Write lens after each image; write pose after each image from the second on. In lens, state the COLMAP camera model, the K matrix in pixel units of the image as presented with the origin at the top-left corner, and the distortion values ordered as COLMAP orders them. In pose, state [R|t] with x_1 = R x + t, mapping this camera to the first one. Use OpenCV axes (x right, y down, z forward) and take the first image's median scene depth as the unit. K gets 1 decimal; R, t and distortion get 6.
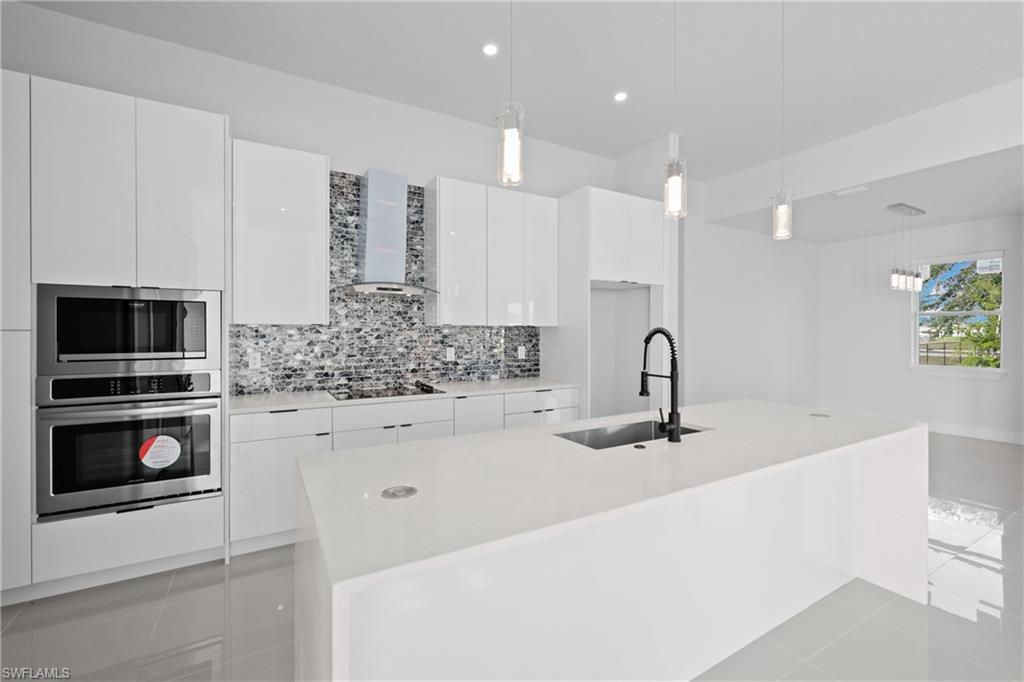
lens RADIAL K [[439.2, 0, 513.3], [0, 439.2, 333.2], [0, 0, 1]] dist [-0.001136, 0.000310]
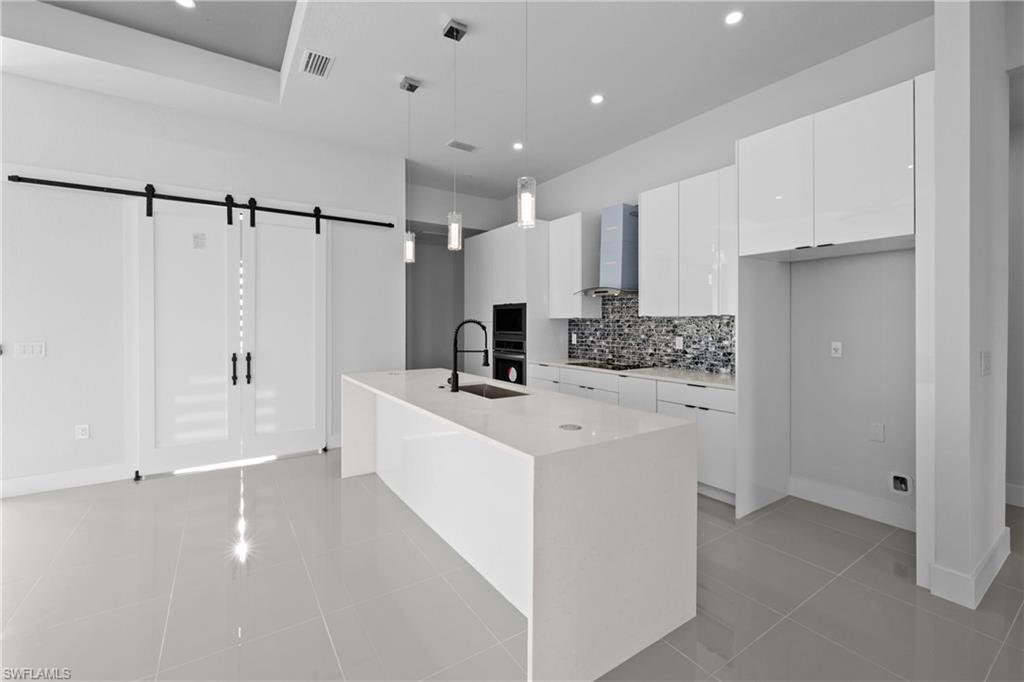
lens RADIAL K [[439.2, 0, 510.7], [0, 439.2, 324.5], [0, 0, 1]] dist [-0.001136, 0.000310]
pose [[0.059857, 0.003220, -0.998202, 0.988810], [-0.003322, 0.999990, 0.003026, 0.000529], [0.998201, 0.003135, 0.059867, 0.560609]]
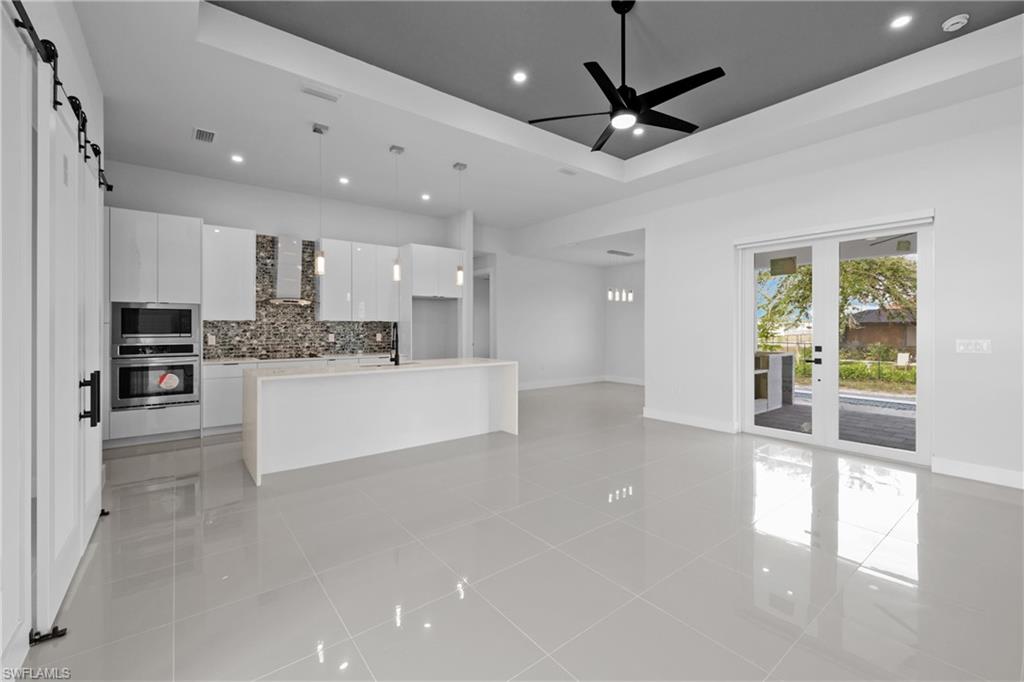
lens RADIAL K [[439.2, 0, 519.6], [0, 439.2, 327.4], [0, 0, 1]] dist [-0.001136, 0.000310]
pose [[0.988906, 0.000504, 0.148543, 0.355695], [-0.000315, 0.999999, -0.001292, 0.009964], [-0.148543, 0.001231, 0.988905, -0.871667]]
